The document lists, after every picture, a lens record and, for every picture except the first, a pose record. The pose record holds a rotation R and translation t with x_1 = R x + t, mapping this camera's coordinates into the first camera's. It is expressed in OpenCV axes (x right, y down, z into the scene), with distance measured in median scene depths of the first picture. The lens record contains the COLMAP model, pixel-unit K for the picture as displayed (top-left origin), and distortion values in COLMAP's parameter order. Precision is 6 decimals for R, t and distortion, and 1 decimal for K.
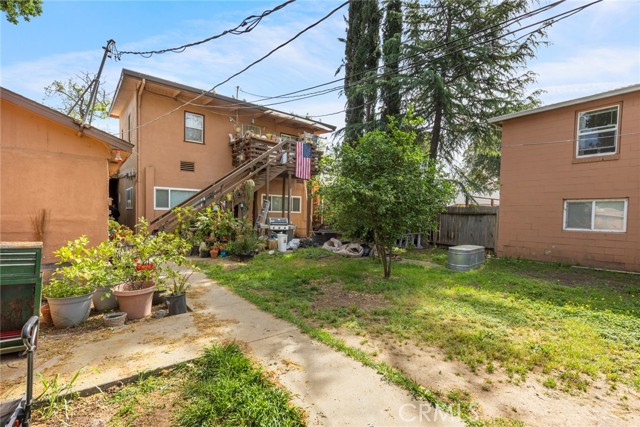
lens RADIAL K [[300.7, 0, 320.0], [0, 300.7, 213.5], [0, 0, 1]] dist [-0.000250, -0.000250]
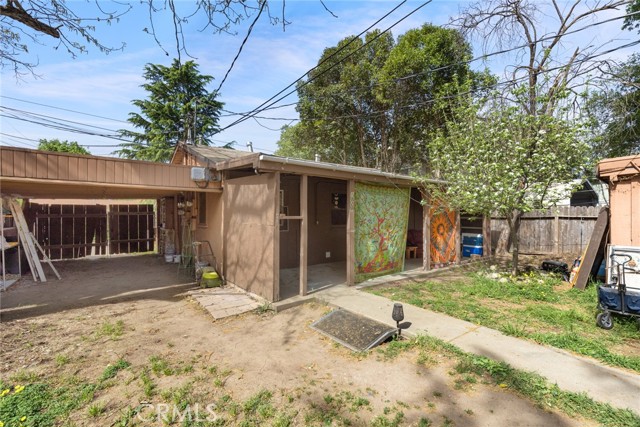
lens RADIAL K [[288.3, 0, 320.0], [0, 288.3, 213.5], [0, 0, 1]] dist [0.002828, 0.000094]
pose [[-0.999630, -0.027105, 0.002427, 0.682637], [-0.027097, 0.999628, 0.003010, 0.020810], [-0.002507, 0.002943, -0.999993, 1.391454]]
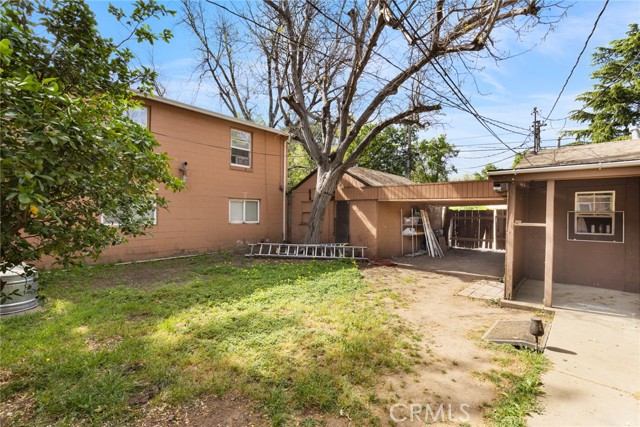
lens RADIAL K [[288.3, 0, 320.0], [0, 288.3, 213.5], [0, 0, 1]] dist [0.002828, 0.000094]
pose [[-0.161760, -0.030578, 0.986356, -0.357745], [-0.009194, 0.999523, 0.029478, -0.036054], [-0.986787, -0.004300, -0.161964, 1.265438]]
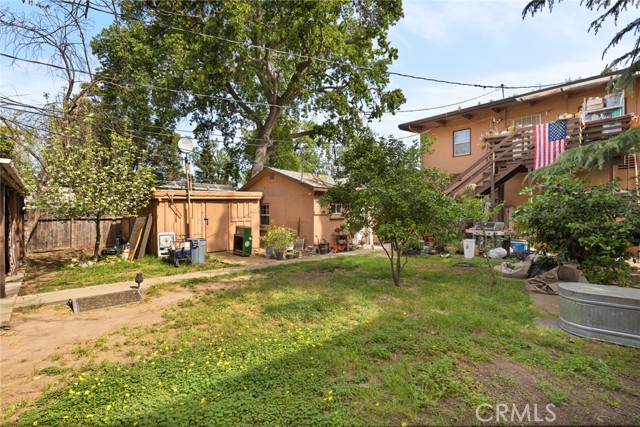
lens RADIAL K [[288.3, 0, 320.0], [0, 288.3, 213.5], [0, 0, 1]] dist [0.002828, 0.000094]
pose [[0.079856, -0.024056, -0.996516, 2.126025], [0.000029, 0.999709, -0.024131, 0.021188], [0.996806, 0.001899, 0.079833, 1.316920]]
